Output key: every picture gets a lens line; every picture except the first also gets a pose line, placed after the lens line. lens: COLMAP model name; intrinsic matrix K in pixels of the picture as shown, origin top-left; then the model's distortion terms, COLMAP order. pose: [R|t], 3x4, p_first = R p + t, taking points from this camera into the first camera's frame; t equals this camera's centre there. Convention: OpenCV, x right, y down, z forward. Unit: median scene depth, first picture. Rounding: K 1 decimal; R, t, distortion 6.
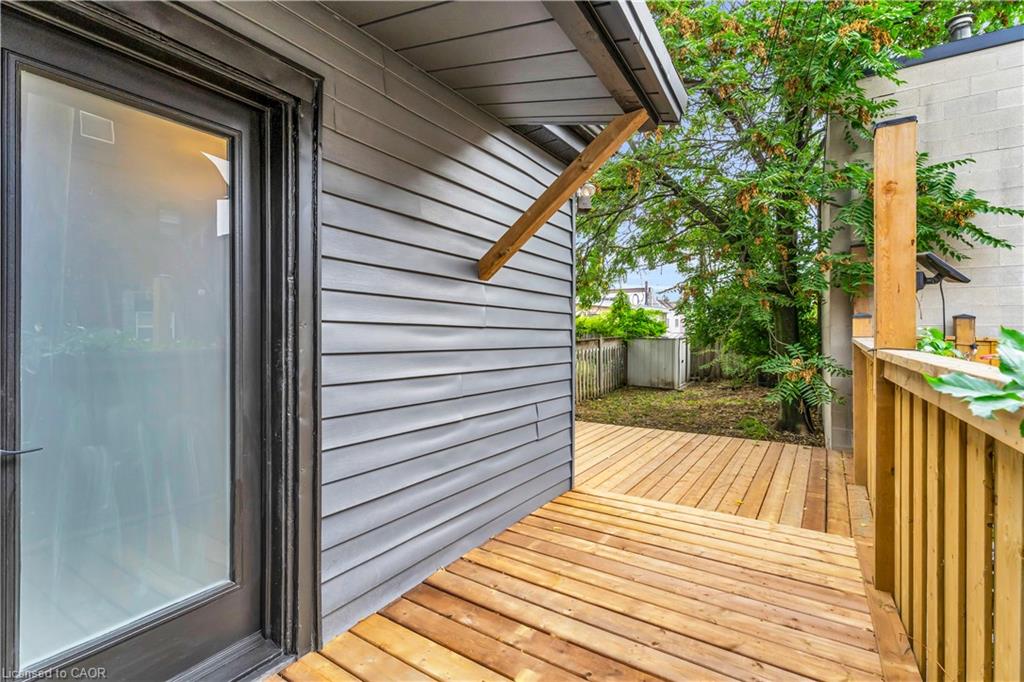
lens RADIAL K [[457.8, 0, 515.2], [0, 457.8, 337.4], [0, 0, 1]] dist [0.004672, 0.000049]
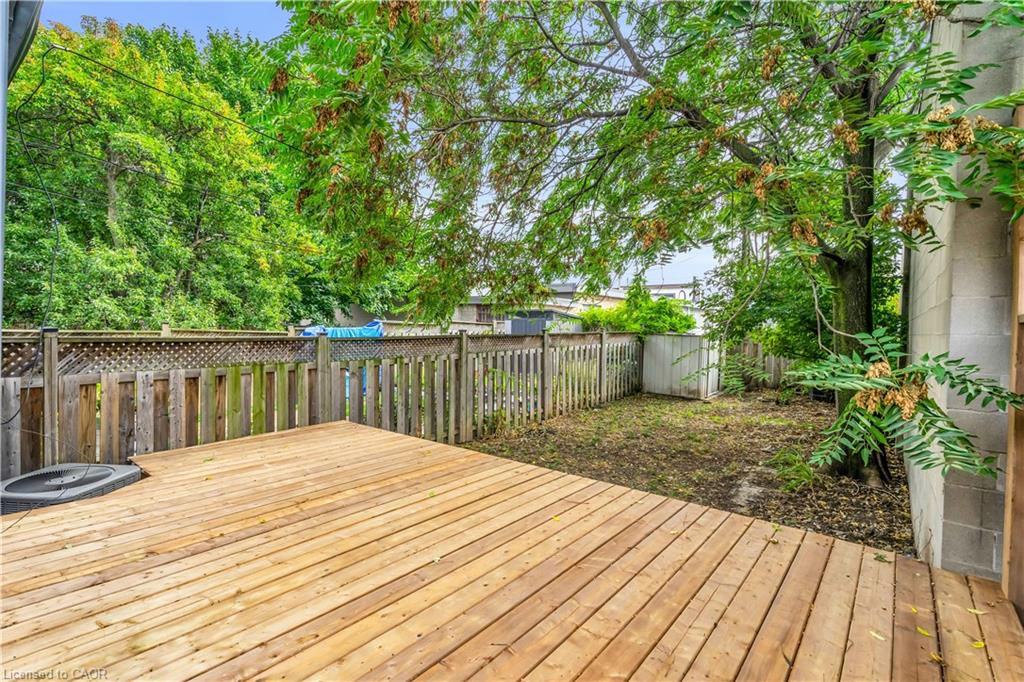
lens RADIAL K [[464.6, 0, 514.1], [0, 464.6, 340.8], [0, 0, 1]] dist [-0.000602, 0.000324]
pose [[0.994722, 0.029492, -0.098281, 0.110647], [-0.028090, 0.999483, 0.015616, 0.008633], [0.098691, -0.012773, 0.995036, 0.181579]]
